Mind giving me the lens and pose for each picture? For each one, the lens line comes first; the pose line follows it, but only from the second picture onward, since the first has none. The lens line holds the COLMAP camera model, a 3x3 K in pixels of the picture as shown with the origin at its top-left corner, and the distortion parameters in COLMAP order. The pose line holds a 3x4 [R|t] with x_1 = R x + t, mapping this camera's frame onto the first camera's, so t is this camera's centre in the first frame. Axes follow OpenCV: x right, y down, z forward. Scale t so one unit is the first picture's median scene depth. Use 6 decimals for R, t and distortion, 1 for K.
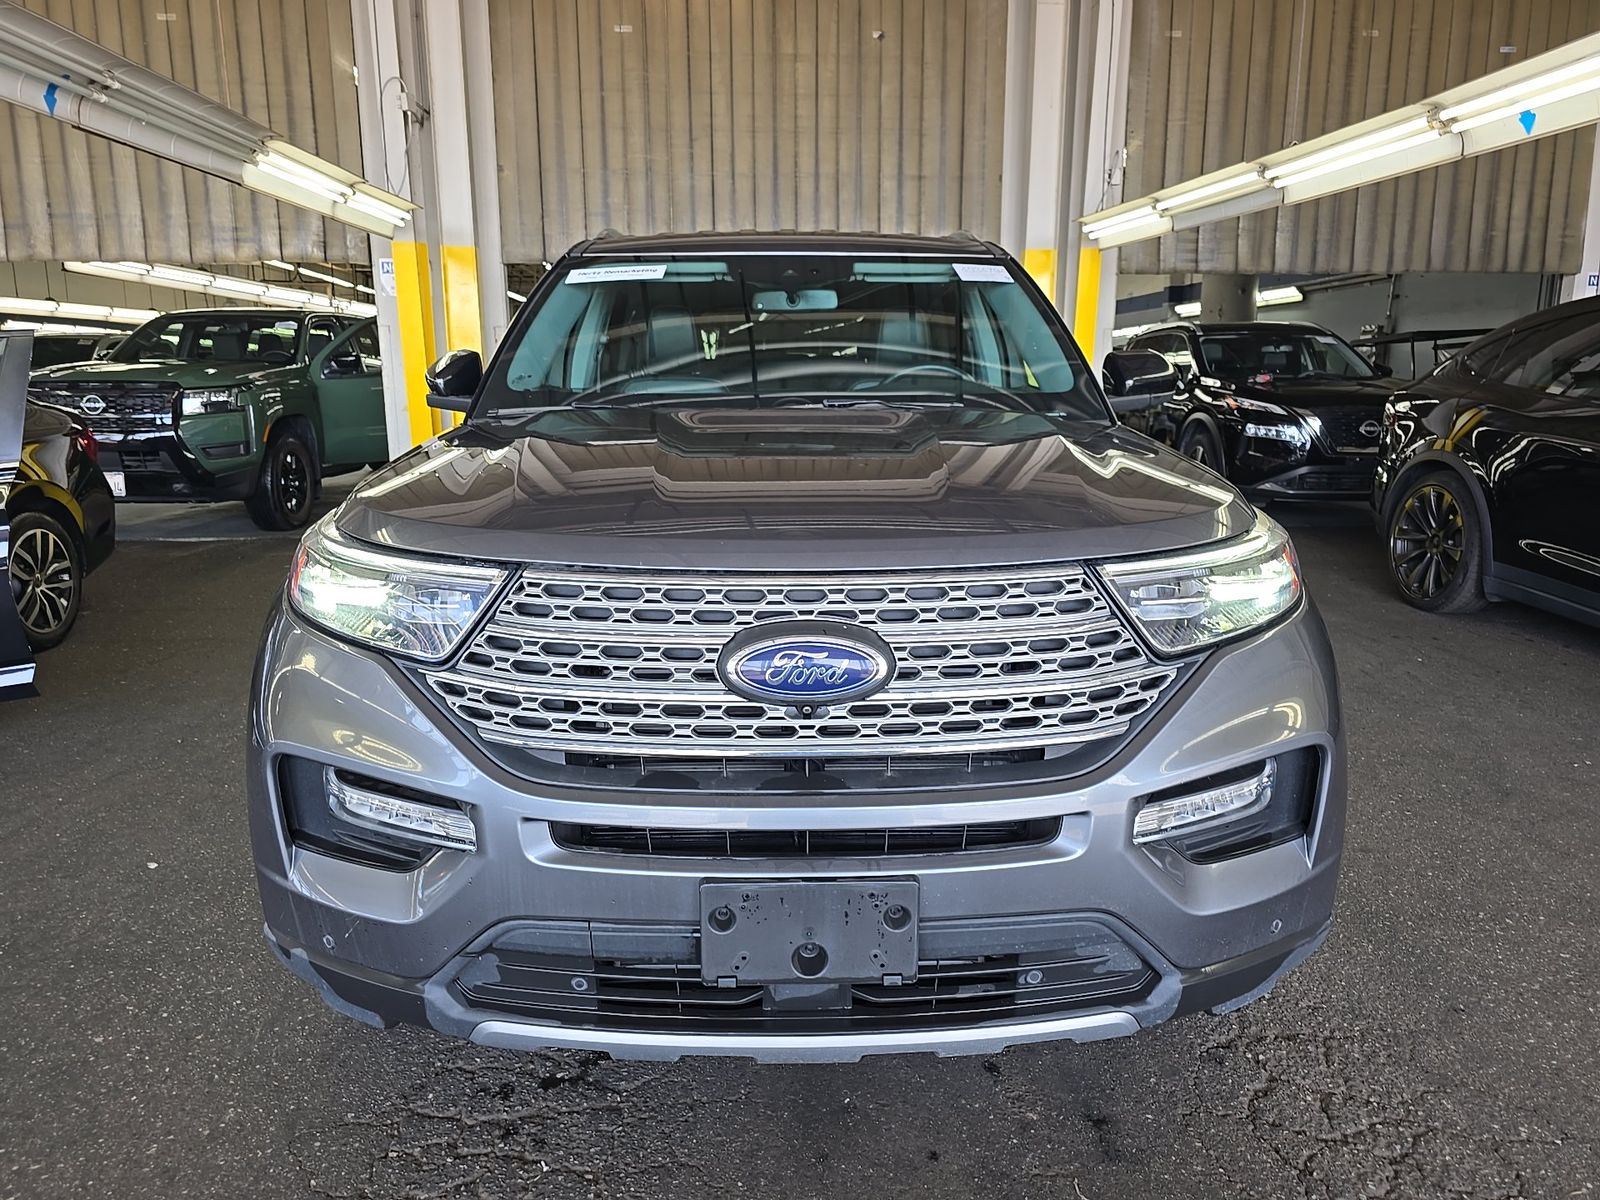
lens RADIAL K [[1087.2, 0, 804.8], [0, 1087.2, 602.9], [0, 0, 1]] dist [0.041976, -0.037499]
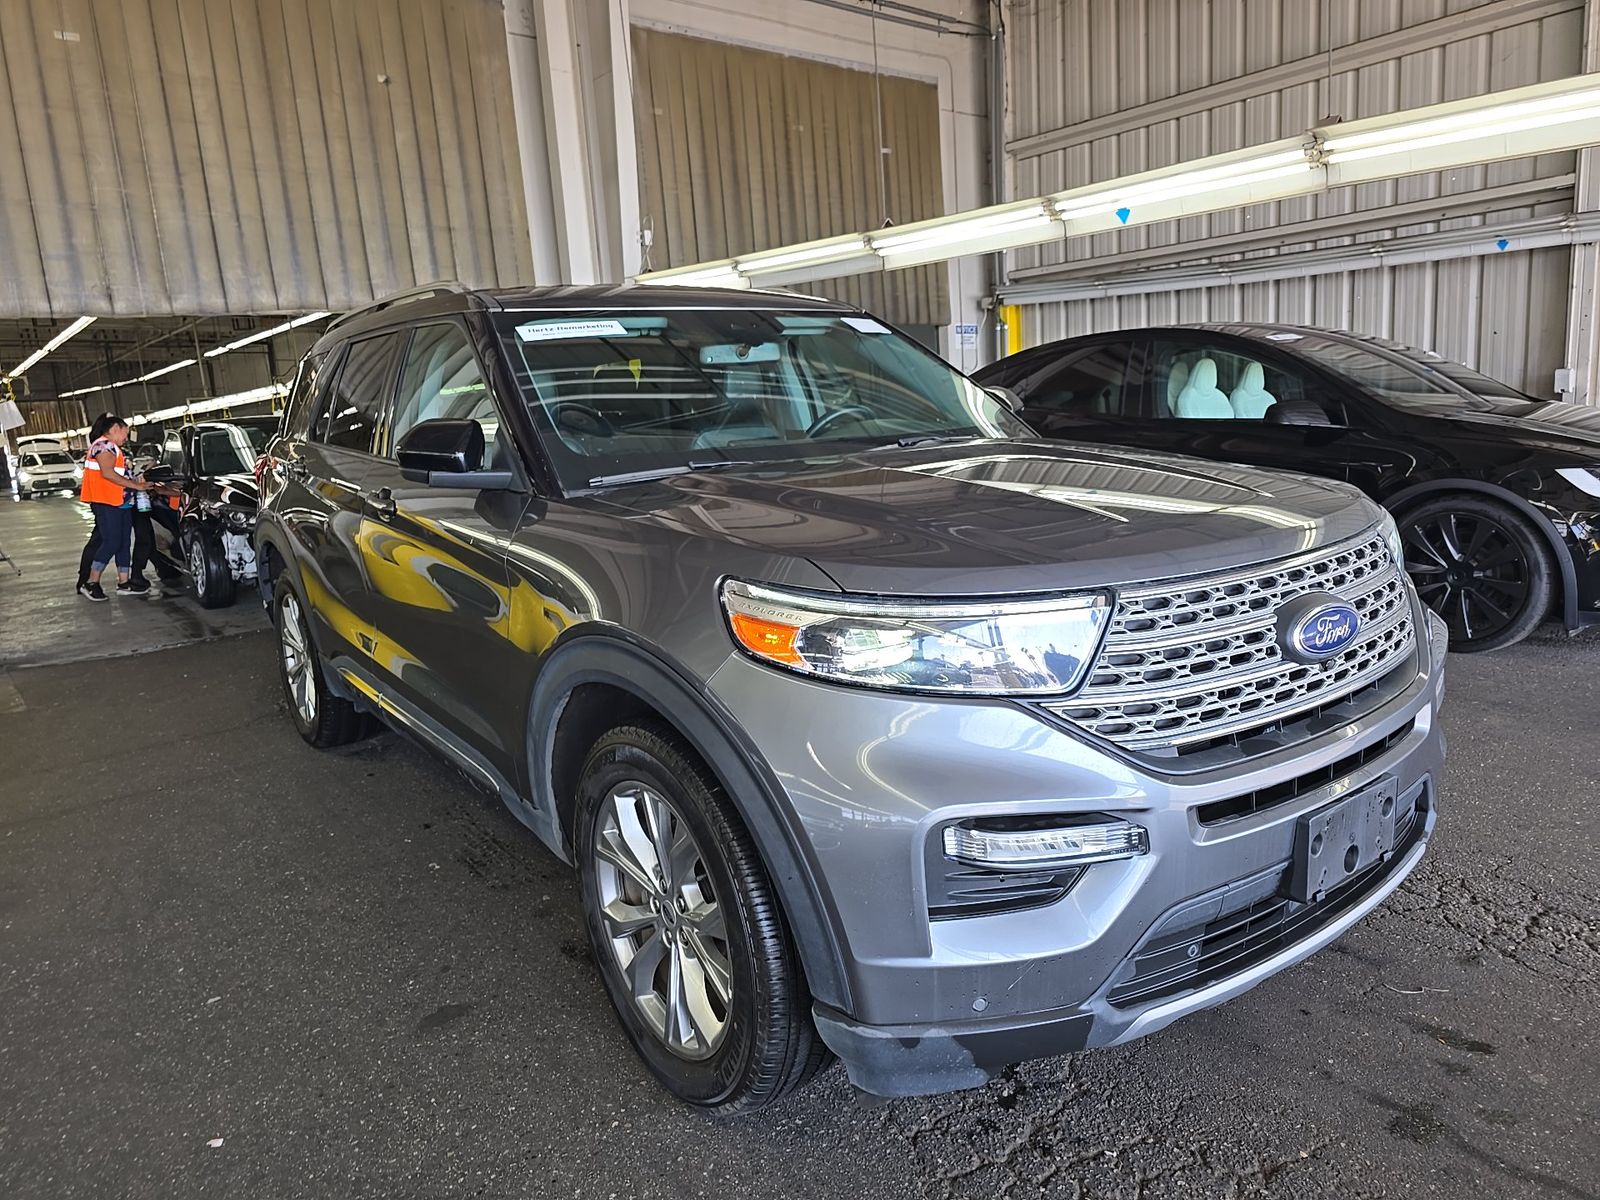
lens RADIAL K [[1087.2, 0, 812.8], [0, 1087.2, 601.1], [0, 0, 1]] dist [0.041976, -0.037499]
pose [[0.809164, -0.153049, 0.567300, -0.310782], [0.179235, 0.983758, 0.009753, -0.024028], [-0.559579, 0.093788, 0.823453, 0.072744]]
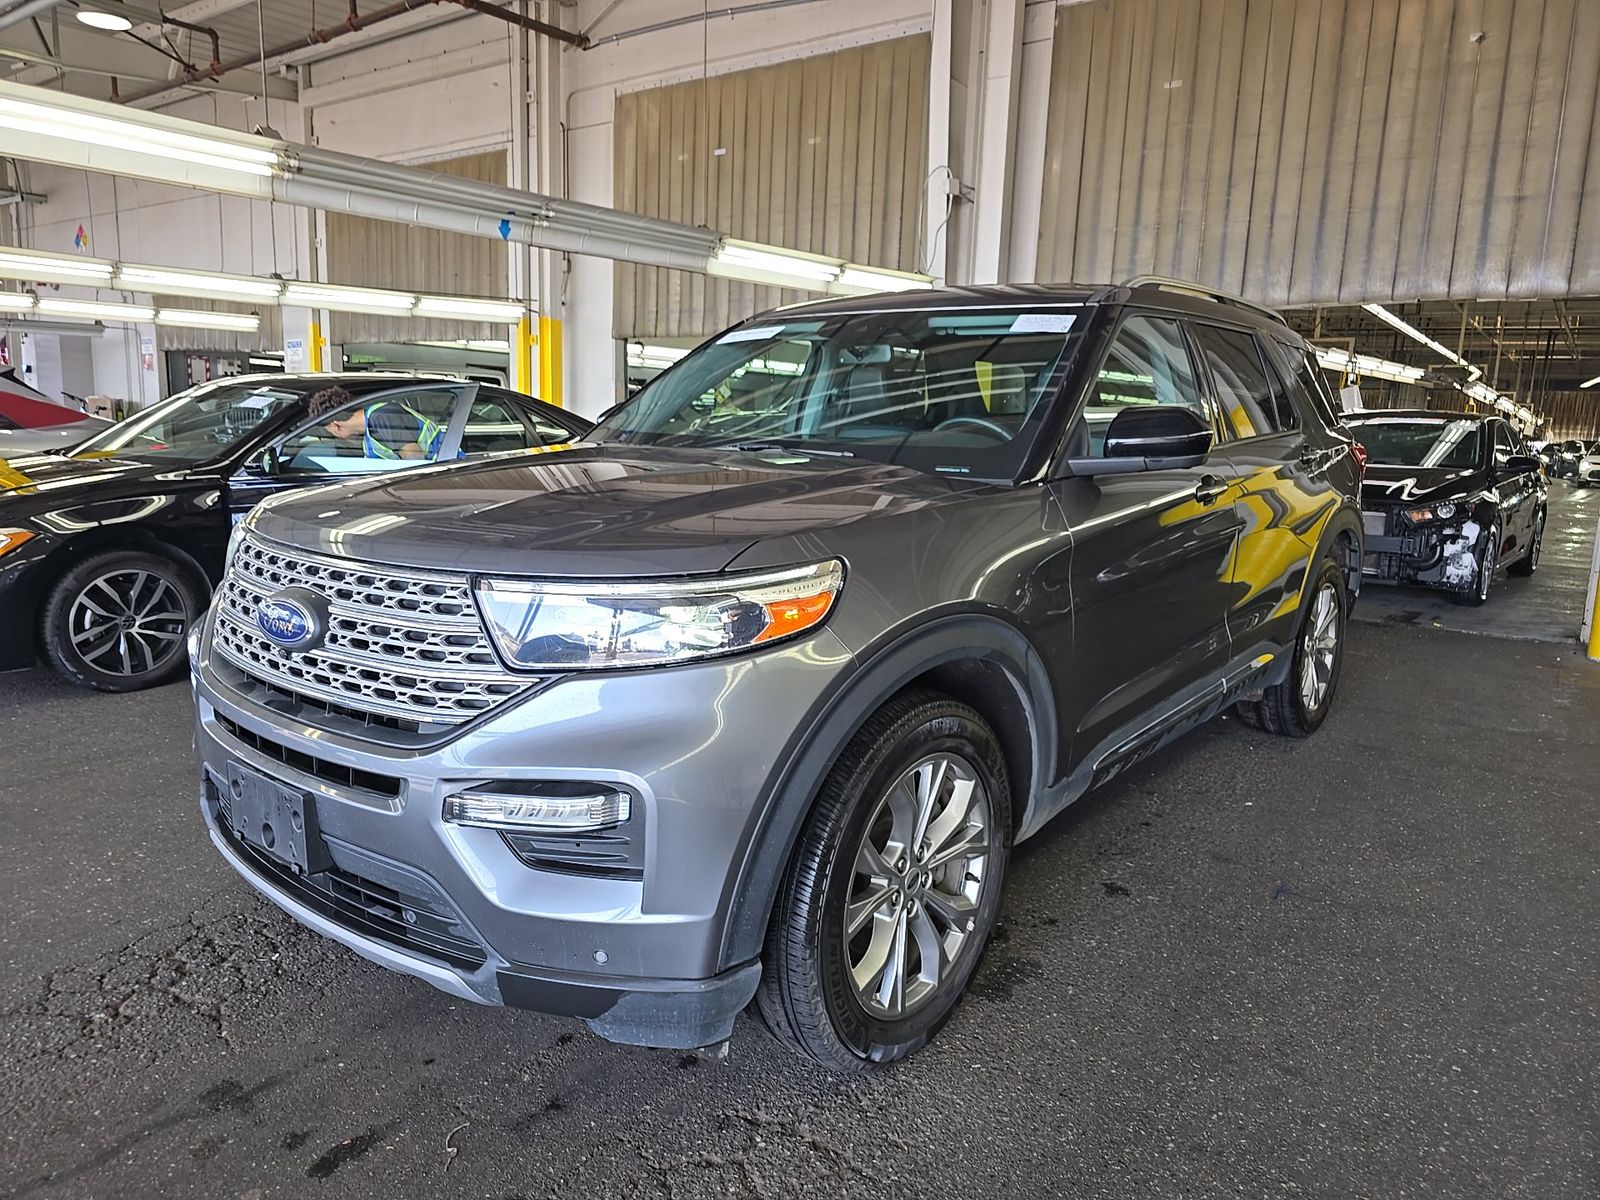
lens RADIAL K [[1087.2, 0, 795.6], [0, 1087.2, 601.4], [0, 0, 1]] dist [0.041976, -0.037499]
pose [[0.752924, 0.131702, -0.644795, 0.353852], [-0.164156, 0.986386, 0.009790, -0.021639], [0.637306, 0.098476, 0.764293, 0.091563]]
